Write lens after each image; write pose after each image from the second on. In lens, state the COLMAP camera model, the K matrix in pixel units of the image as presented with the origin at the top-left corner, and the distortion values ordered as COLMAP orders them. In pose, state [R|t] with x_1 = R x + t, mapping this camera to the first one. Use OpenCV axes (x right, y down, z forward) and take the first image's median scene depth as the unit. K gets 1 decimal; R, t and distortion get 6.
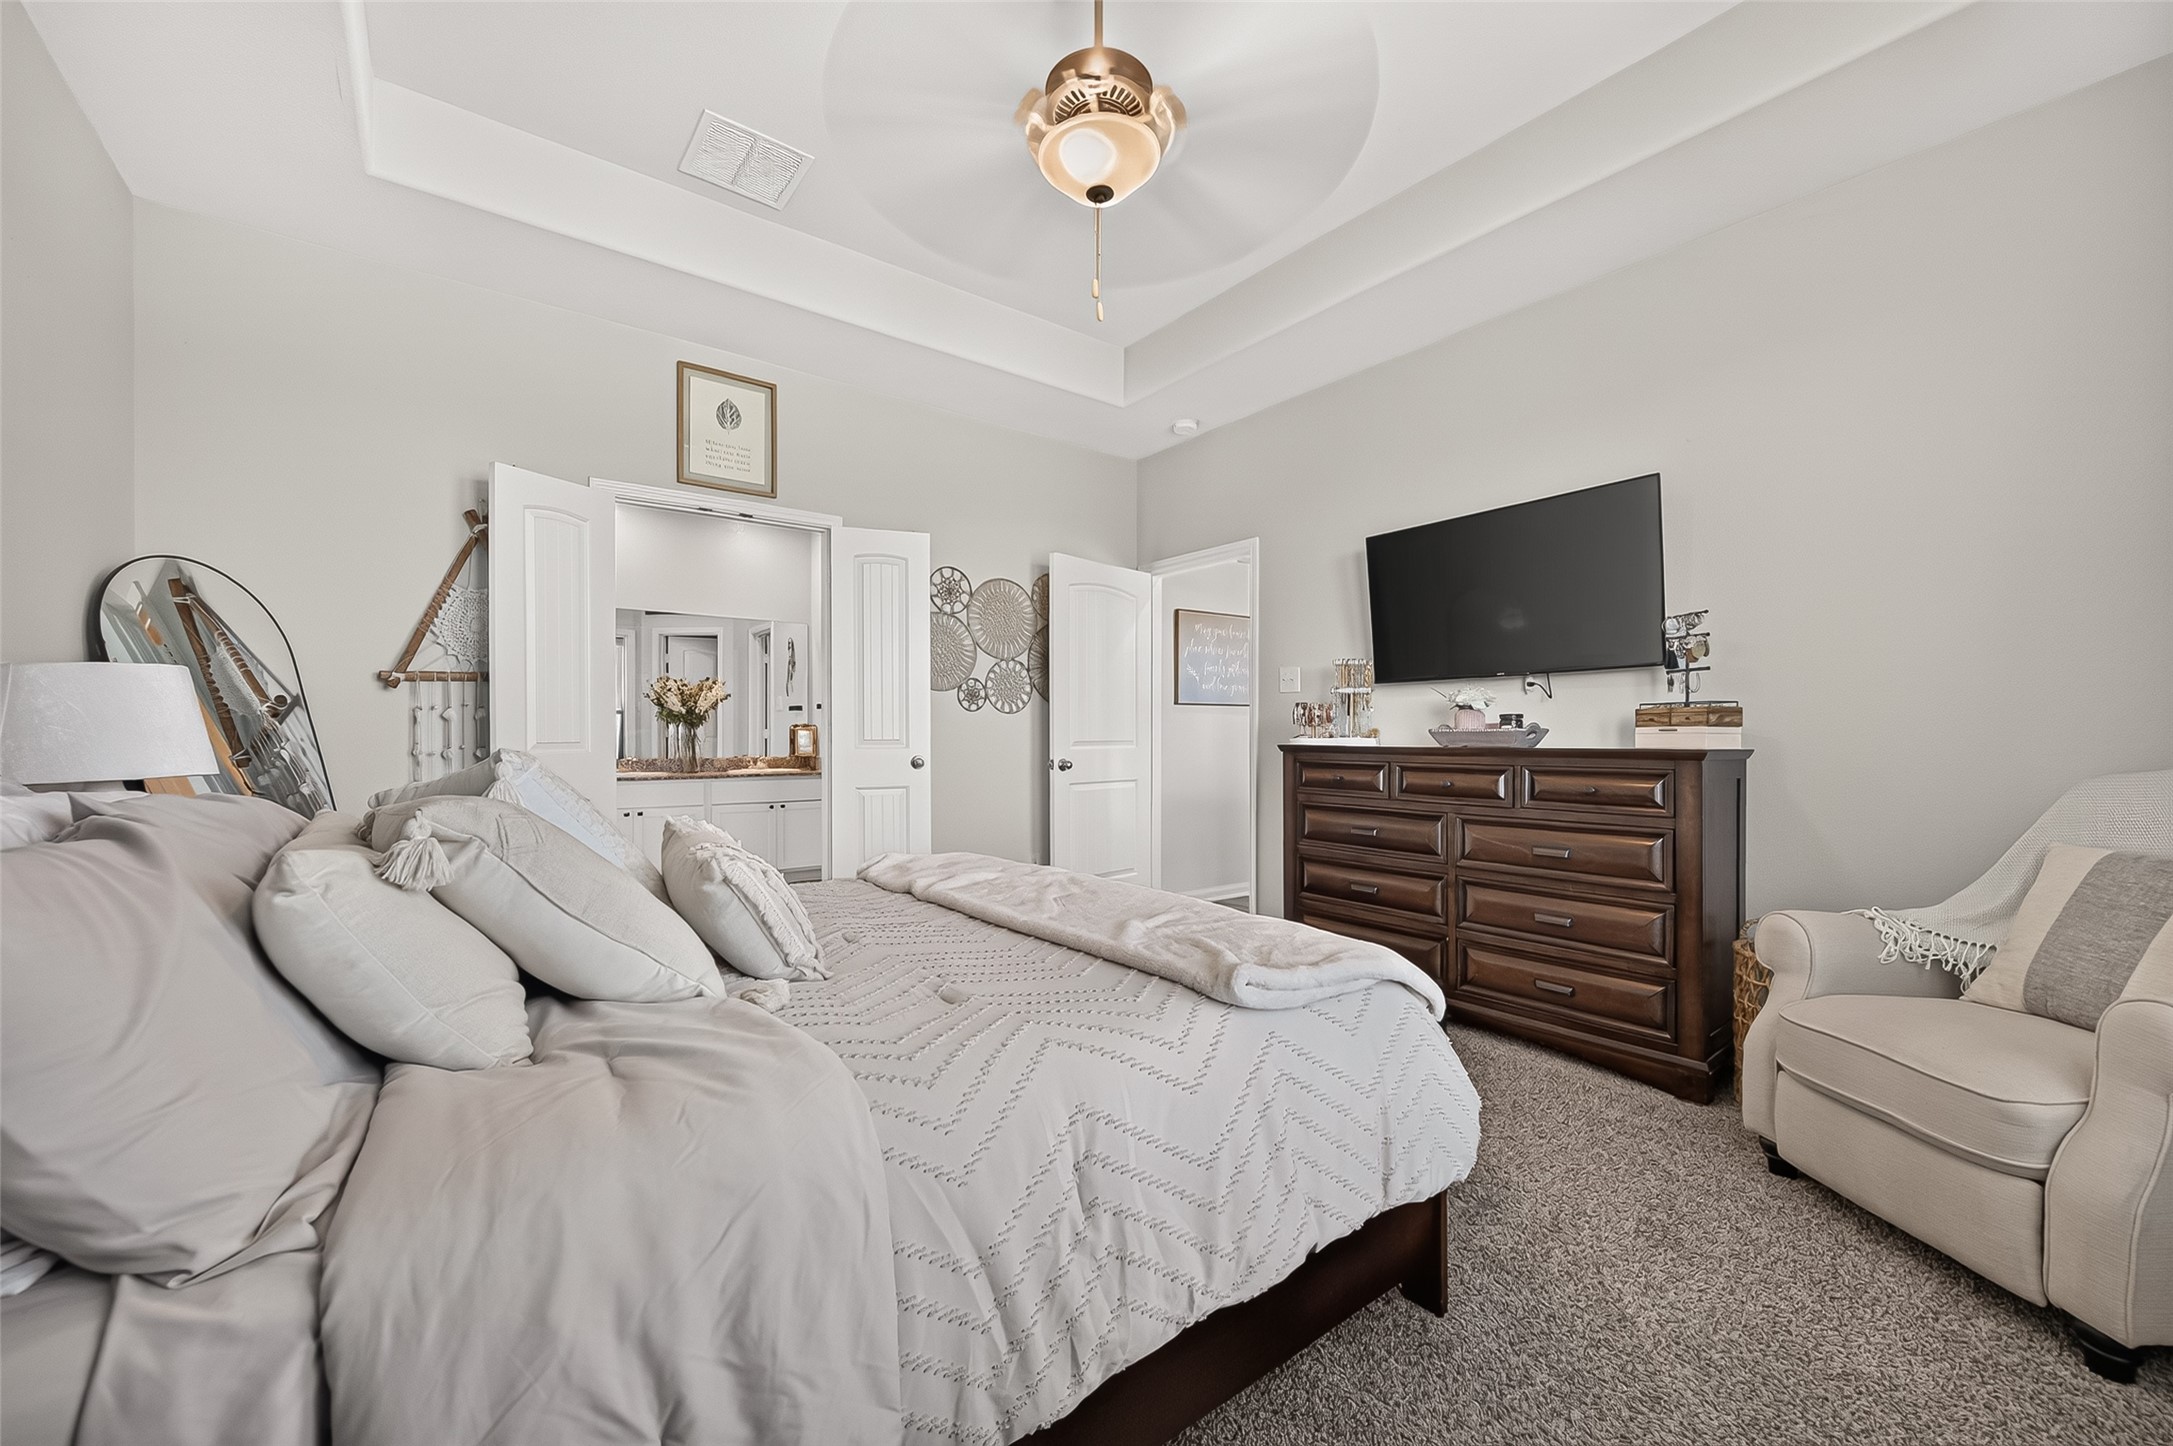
lens RADIAL K [[847.6, 0, 1088.3], [0, 847.6, 738.3], [0, 0, 1]] dist [0.007160, -0.002384]
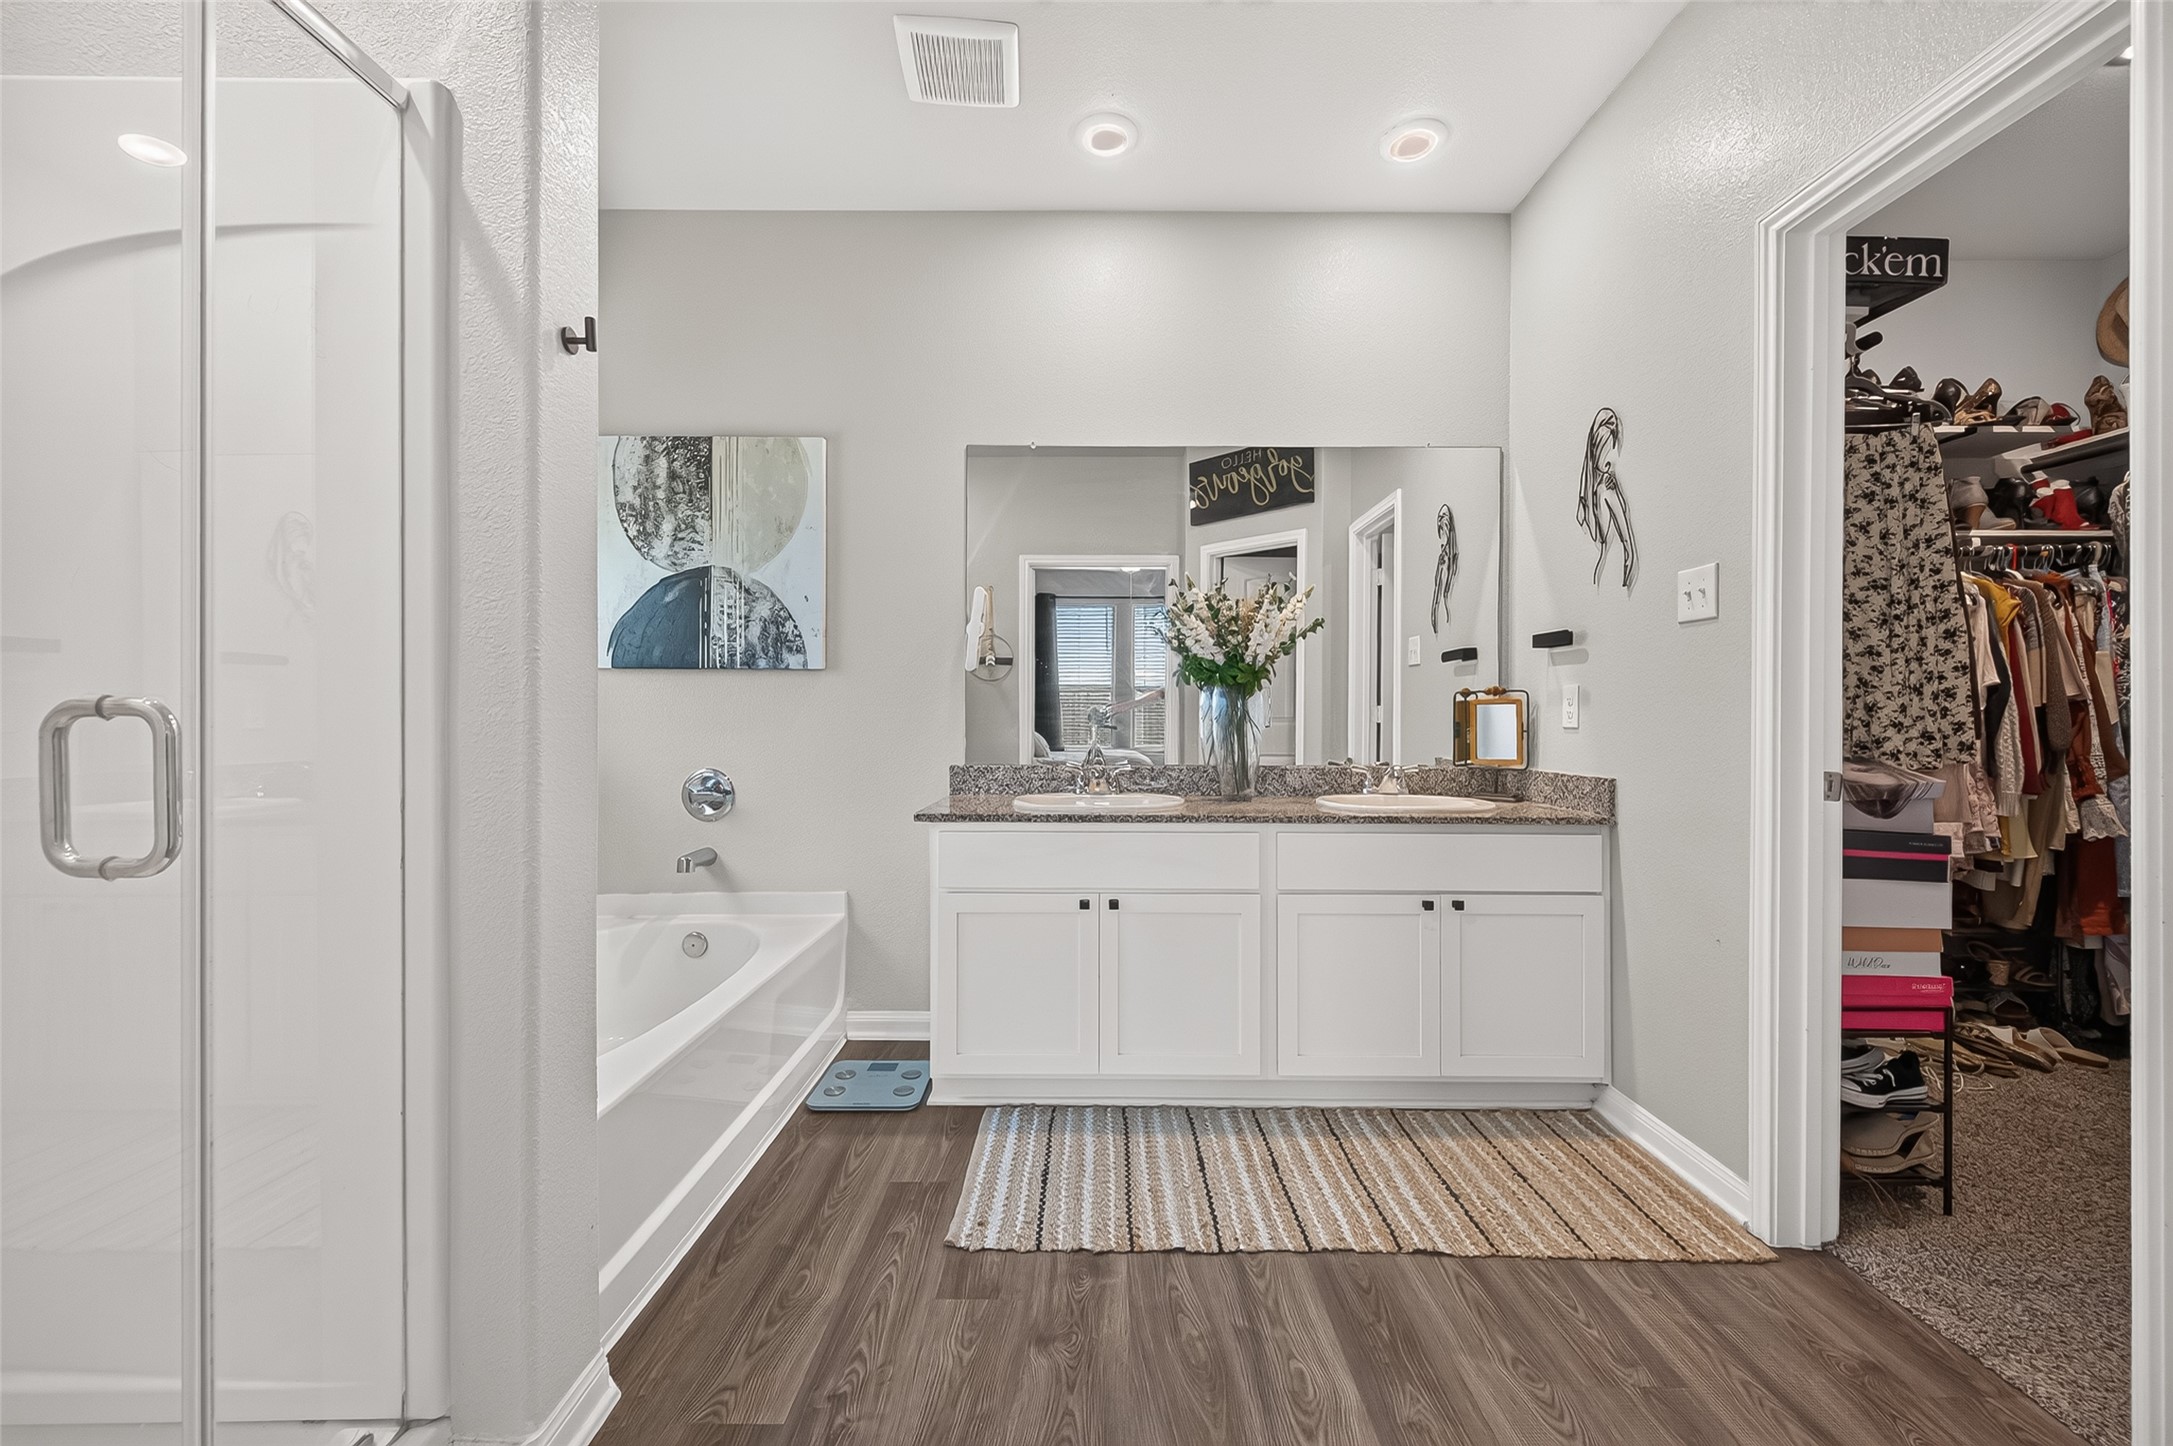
lens RADIAL K [[847.6, 0, 1091.7], [0, 847.6, 717.8], [0, 0, 1]] dist [0.007160, -0.002384]
pose [[0.796433, 0.005639, -0.604700, -0.256896], [-0.009990, 0.999943, -0.003833, 0.000742], [0.604644, 0.009094, 0.796444, 0.591657]]
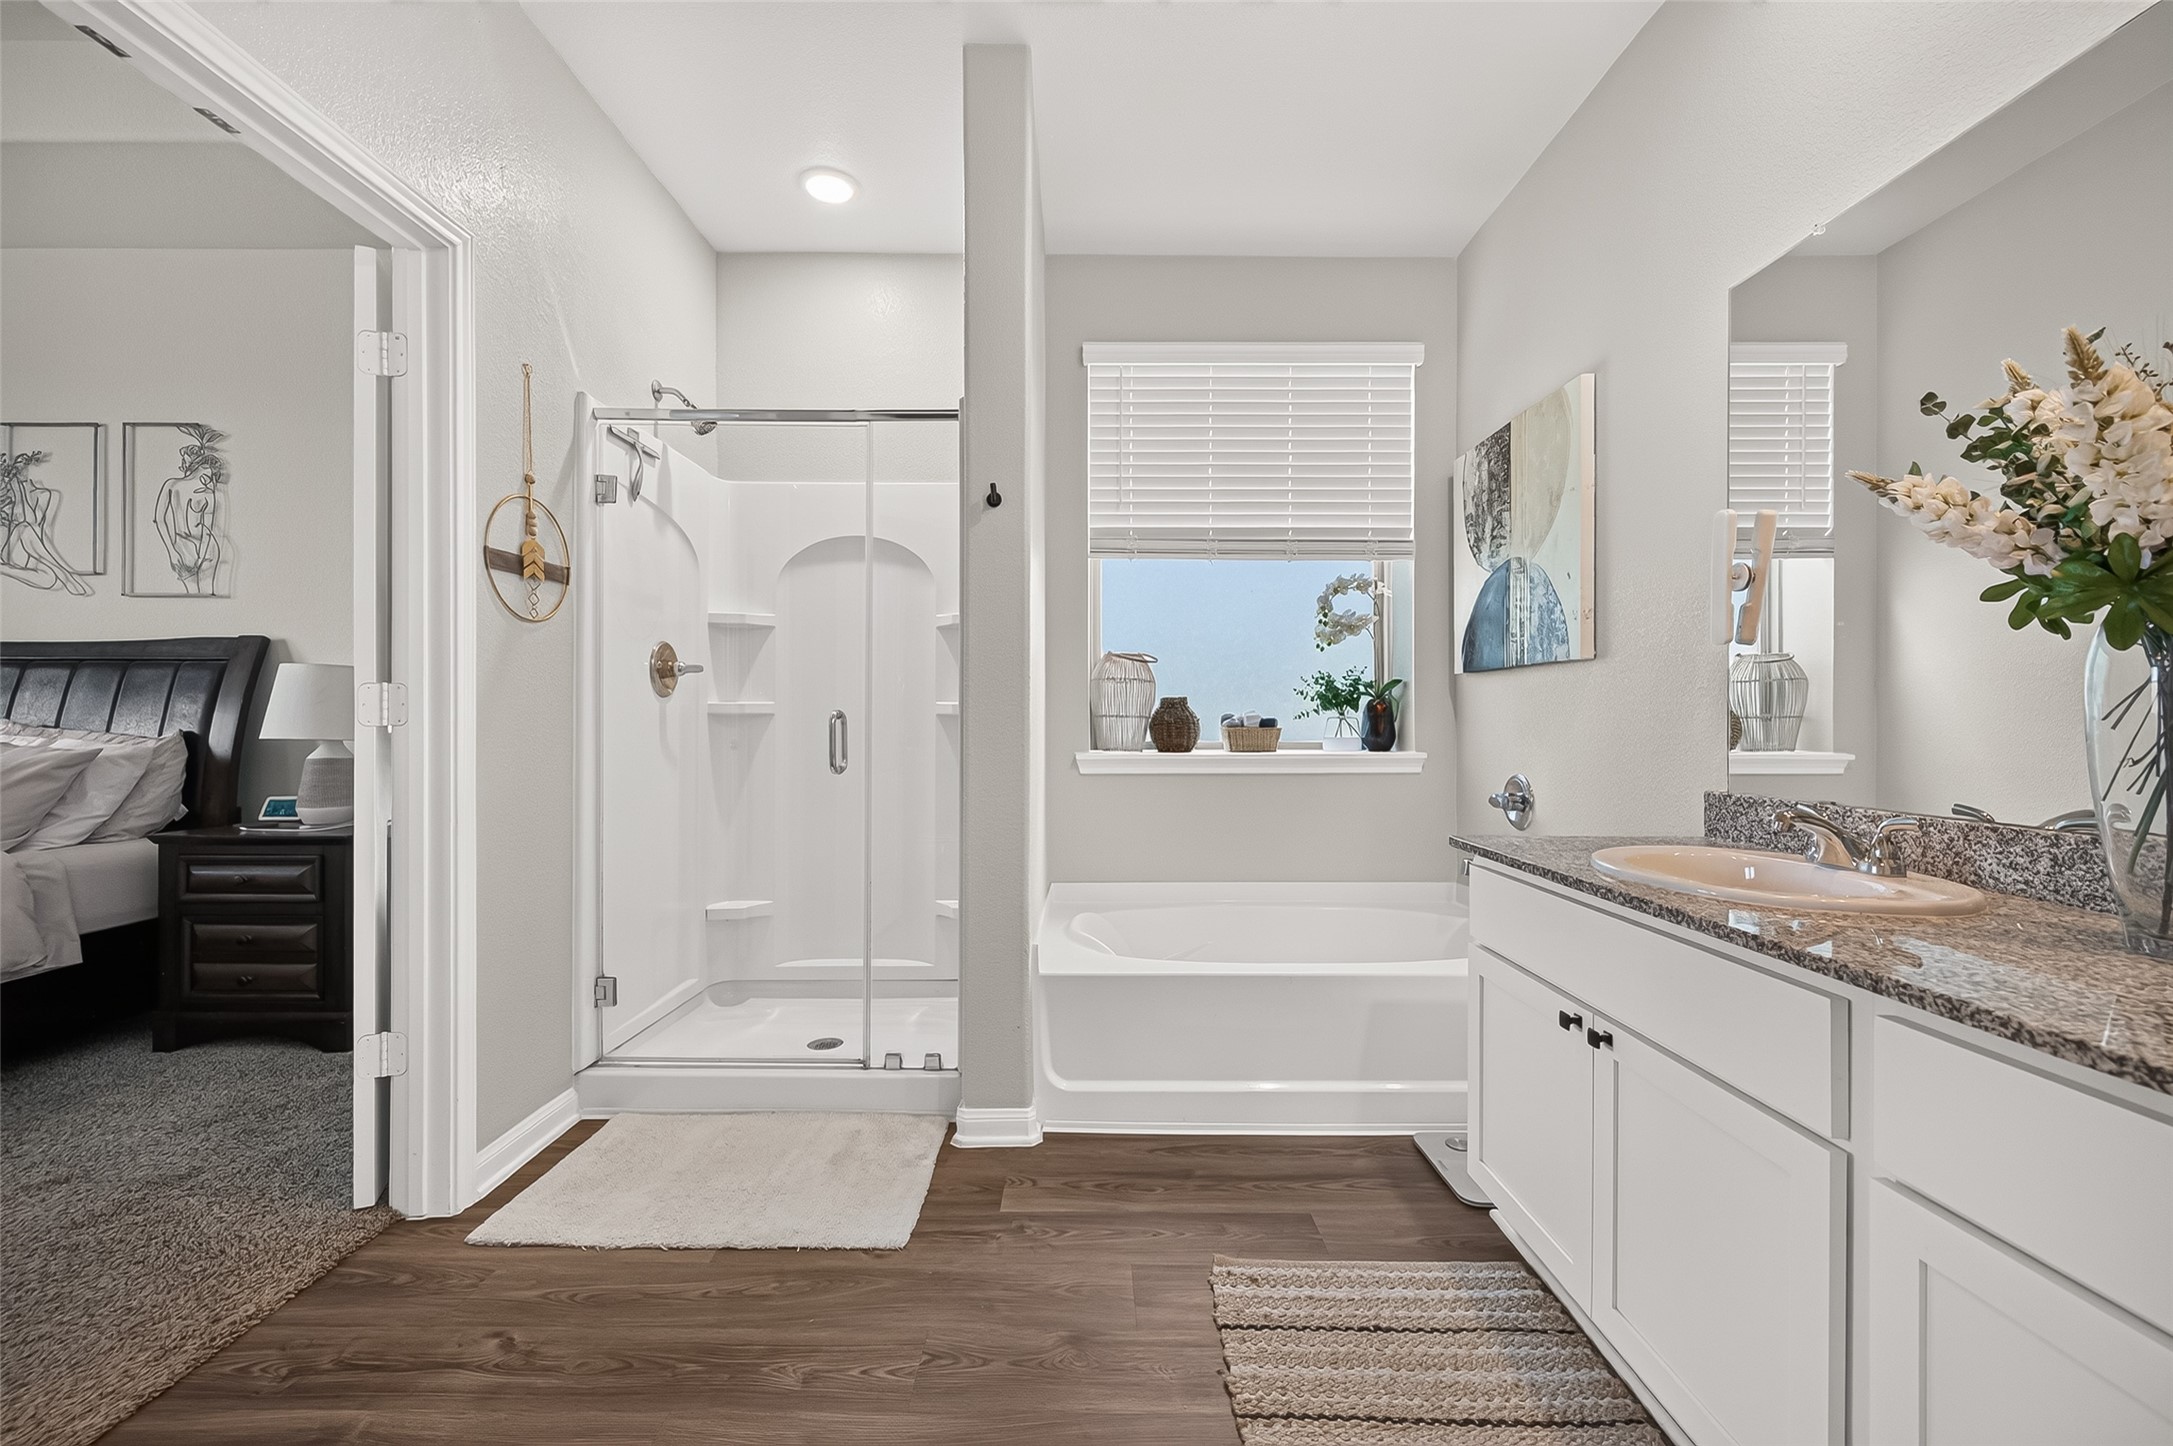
lens RADIAL K [[847.6, 0, 1091.2], [0, 847.6, 721.7], [0, 0, 1]] dist [0.007160, -0.002384]
pose [[-0.599302, 0.004922, -0.800508, -0.226551], [-0.005052, 0.999938, 0.009930, -0.001041], [0.800507, 0.009995, -0.599240, 0.887452]]
